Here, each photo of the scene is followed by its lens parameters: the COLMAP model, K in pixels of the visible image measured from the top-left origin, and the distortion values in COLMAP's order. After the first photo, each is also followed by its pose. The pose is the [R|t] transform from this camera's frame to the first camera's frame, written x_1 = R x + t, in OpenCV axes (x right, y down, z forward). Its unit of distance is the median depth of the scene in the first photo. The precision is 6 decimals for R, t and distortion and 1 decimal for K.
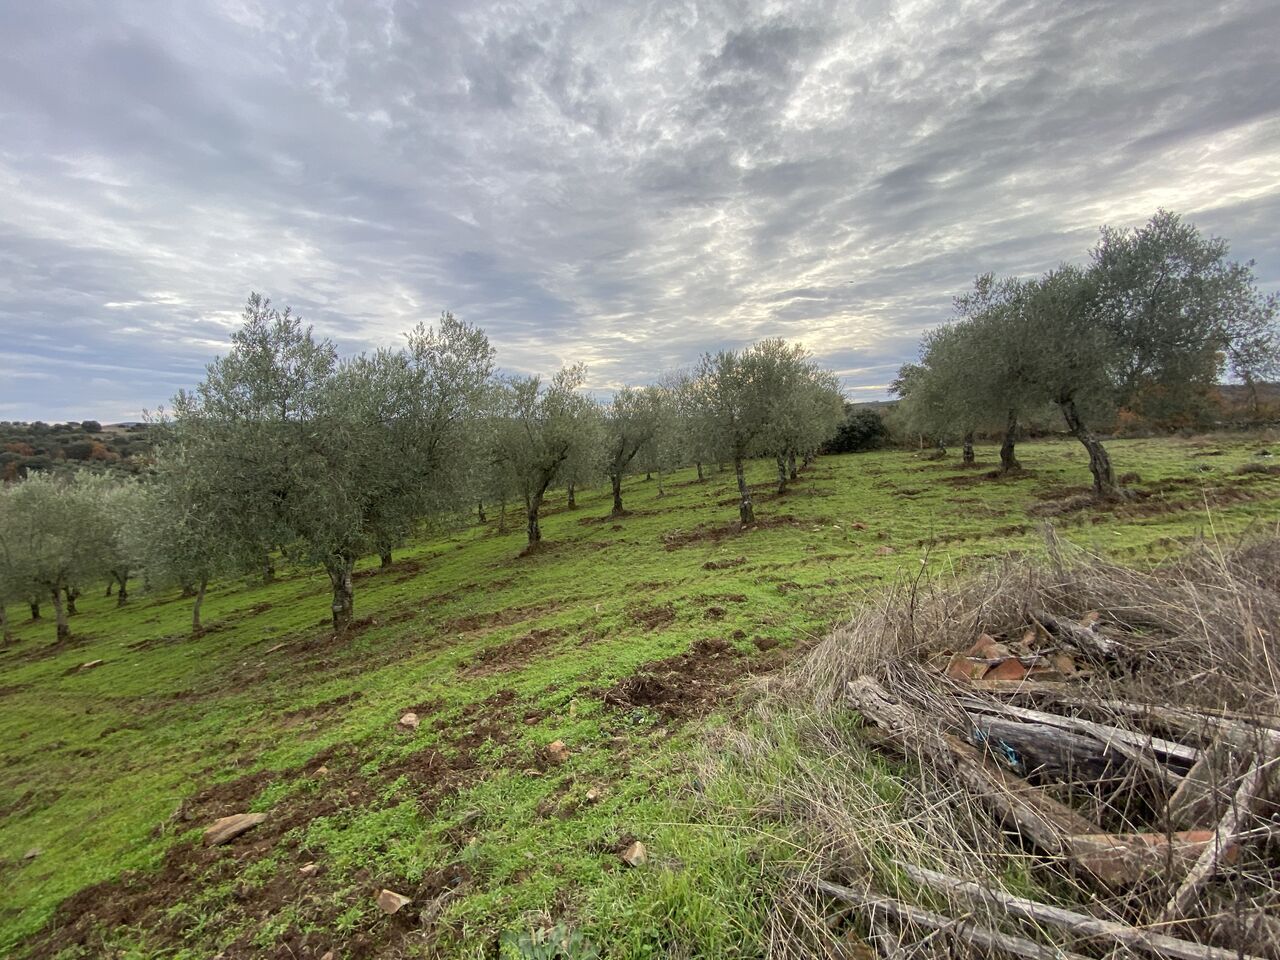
lens RADIAL K [[455.3, 0, 640.0], [0, 455.3, 480.0], [0, 0, 1]] dist [-0.073895, 0.004608]
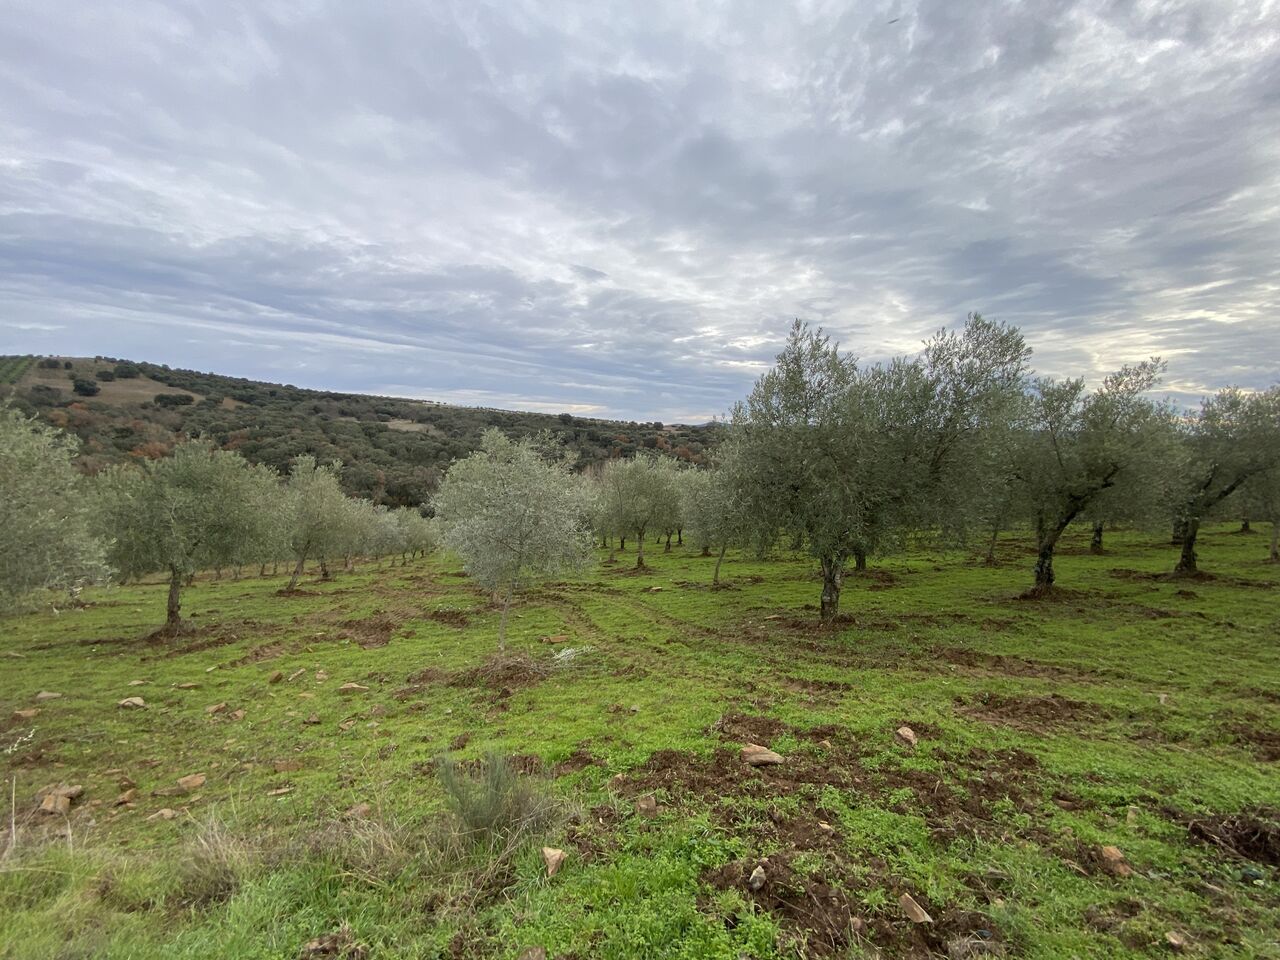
lens RADIAL K [[457.8, 0, 639.3], [0, 457.8, 485.5], [0, 0, 1]] dist [-0.066283, 0.003468]
pose [[0.595064, 0.111585, -0.795894, -0.106942], [-0.114954, 0.991949, 0.053125, 0.004975], [0.795415, 0.059878, 0.603100, -0.074977]]
